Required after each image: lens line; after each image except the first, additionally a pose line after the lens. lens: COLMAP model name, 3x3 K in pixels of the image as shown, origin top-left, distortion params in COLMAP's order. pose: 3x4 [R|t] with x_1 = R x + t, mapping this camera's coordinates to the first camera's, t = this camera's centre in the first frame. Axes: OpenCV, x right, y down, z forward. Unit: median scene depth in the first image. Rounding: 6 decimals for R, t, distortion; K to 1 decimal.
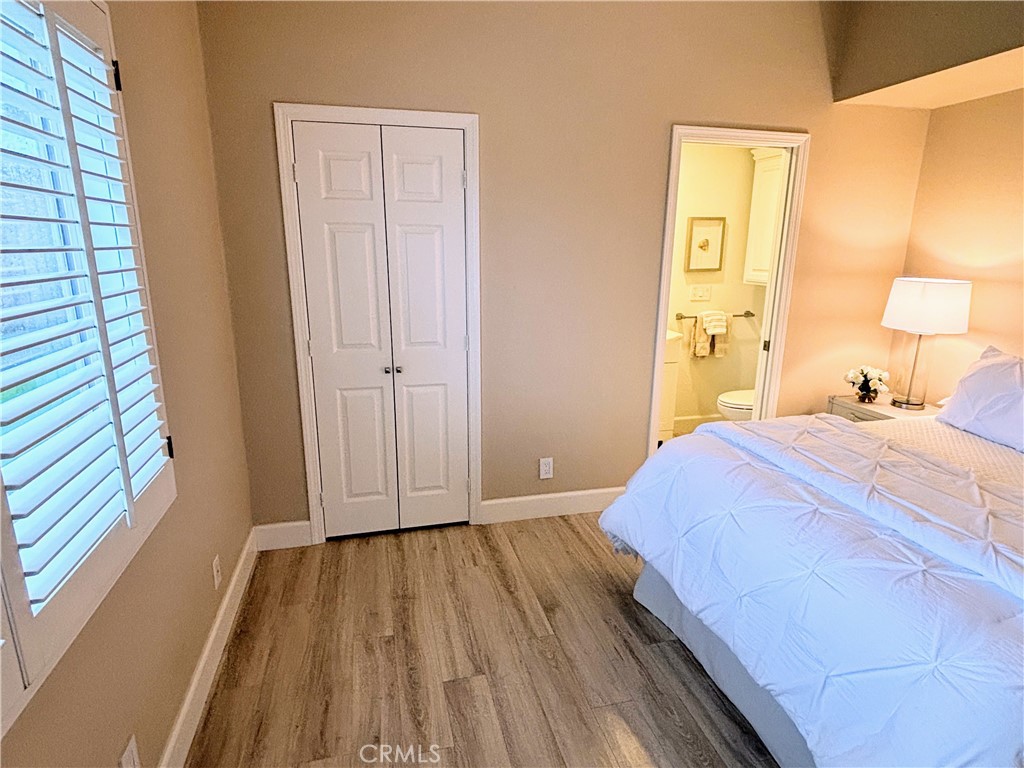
lens RADIAL K [[565.4, 0, 493.5], [0, 565.4, 388.0], [0, 0, 1]] dist [-0.004878, -0.012329]
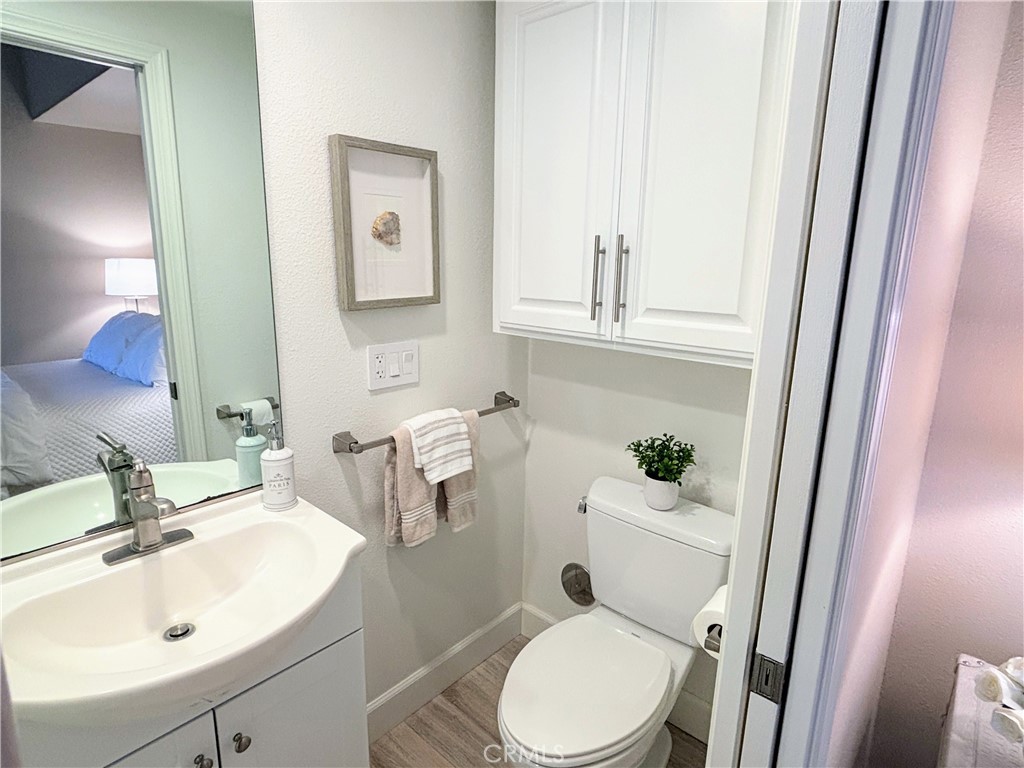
lens RADIAL K [[565.4, 0, 508.2], [0, 565.4, 393.1], [0, 0, 1]] dist [-0.004878, -0.012329]
pose [[0.830640, -0.112068, 0.545415, 0.331070], [0.125638, 0.991998, 0.012488, -0.210870], [-0.542450, 0.058152, 0.838073, 0.953024]]
